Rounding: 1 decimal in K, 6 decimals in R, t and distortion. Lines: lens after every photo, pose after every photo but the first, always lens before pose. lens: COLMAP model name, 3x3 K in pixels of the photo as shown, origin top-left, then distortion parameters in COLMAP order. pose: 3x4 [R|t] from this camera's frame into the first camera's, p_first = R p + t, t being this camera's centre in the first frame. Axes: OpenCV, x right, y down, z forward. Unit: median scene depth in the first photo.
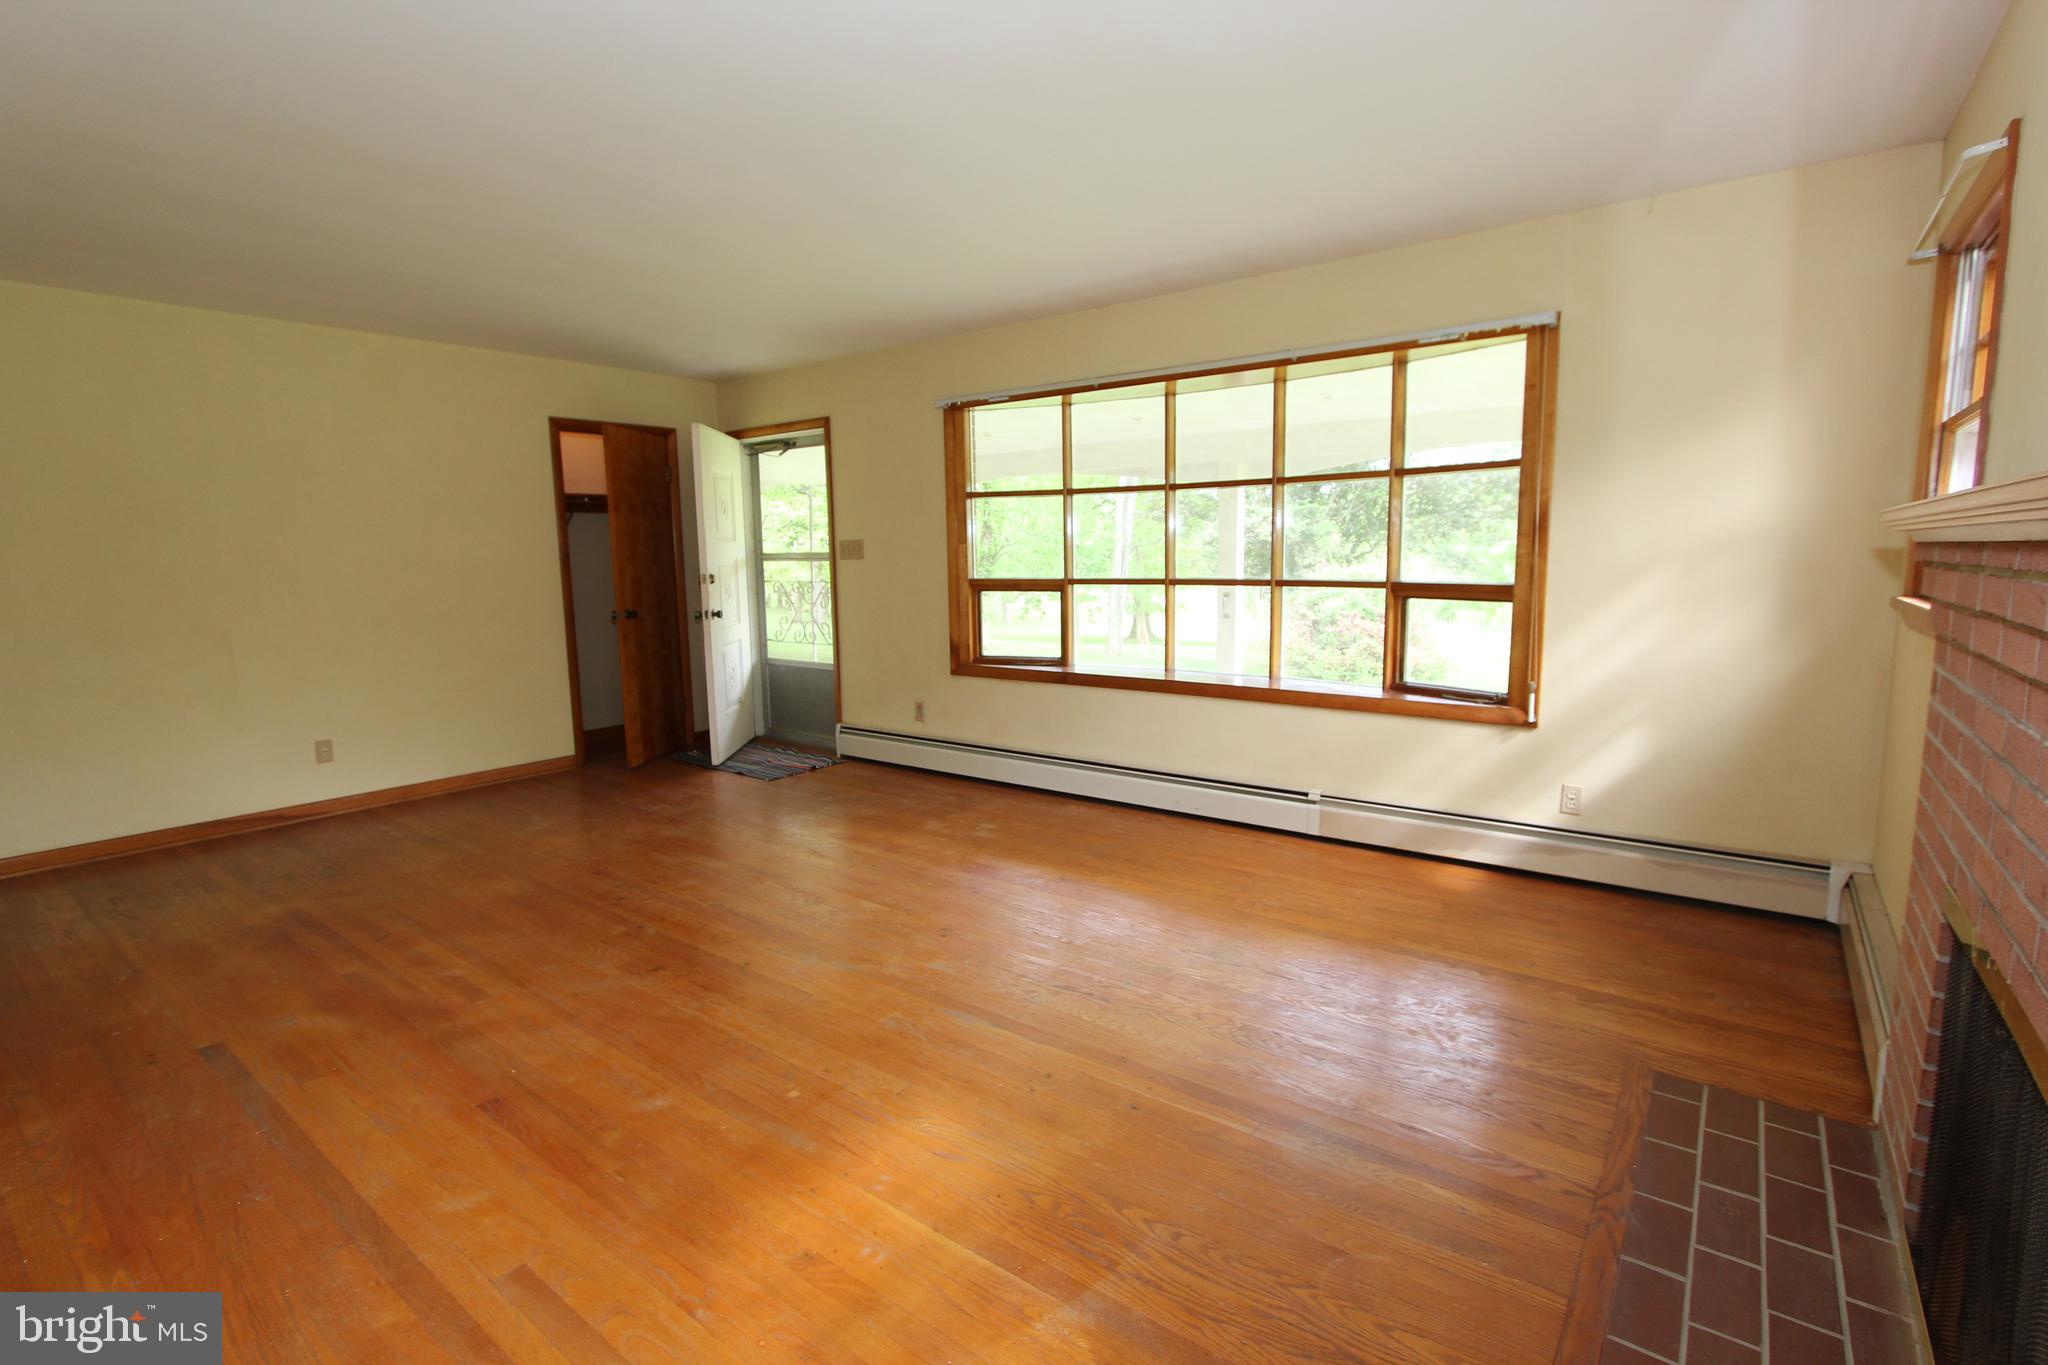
lens RADIAL K [[953.9, 0, 1023.4], [0, 953.9, 685.0], [0, 0, 1]] dist [-0.025453, 0.006411]
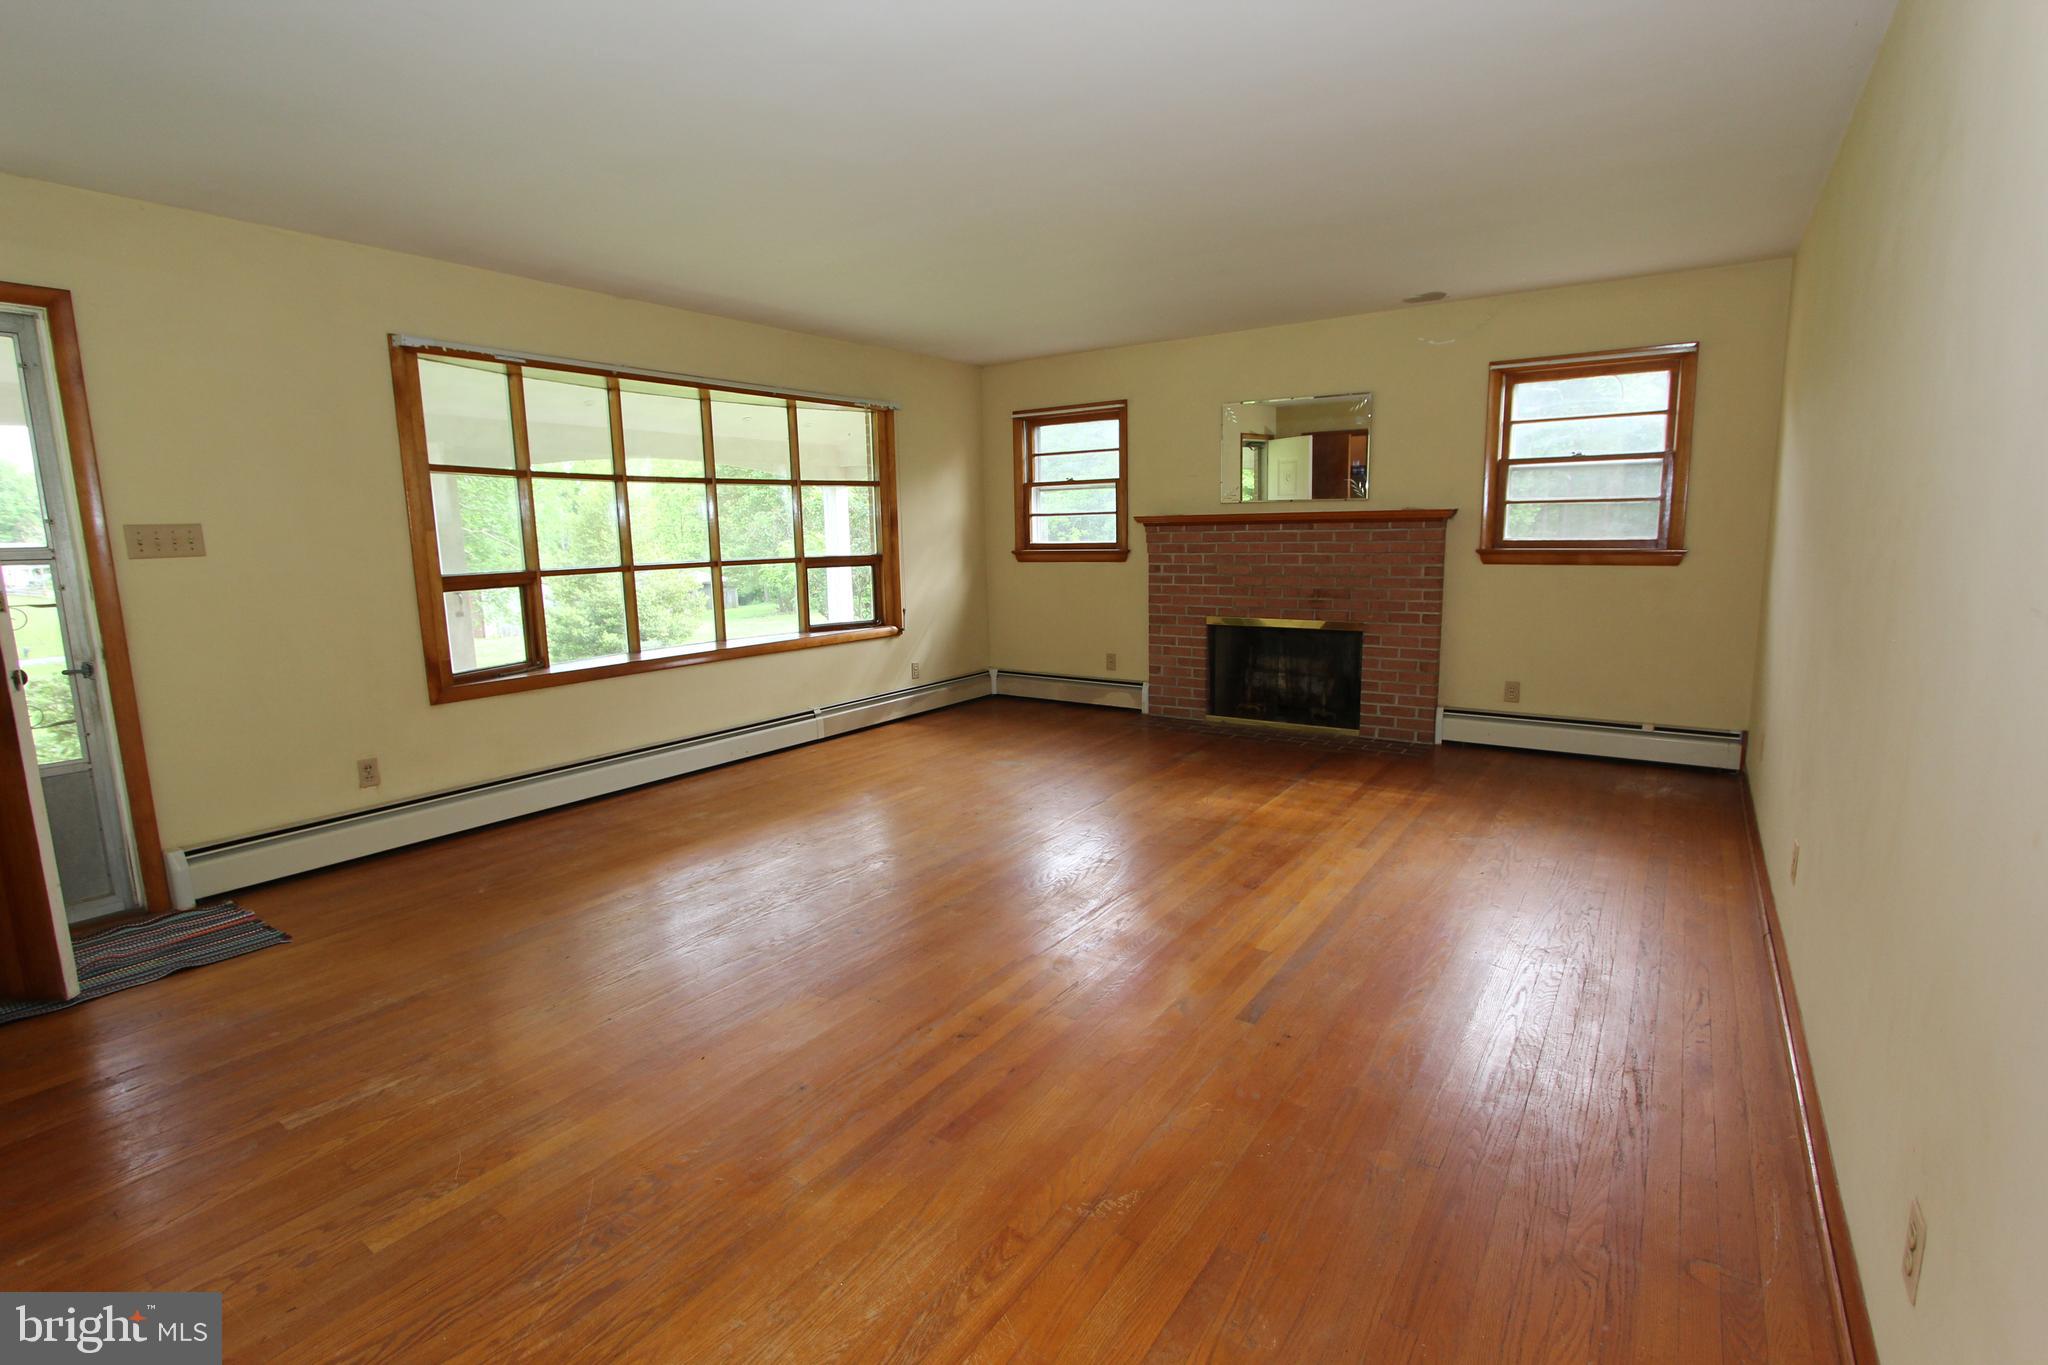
lens RADIAL K [[953.9, 0, 1025.4], [0, 953.9, 675.8], [0, 0, 1]] dist [-0.025453, 0.006411]
pose [[-0.049033, -0.135647, 0.989543, -1.056416], [0.163671, 0.976251, 0.141935, -0.079746], [-0.985296, 0.168919, -0.025667, 0.708722]]
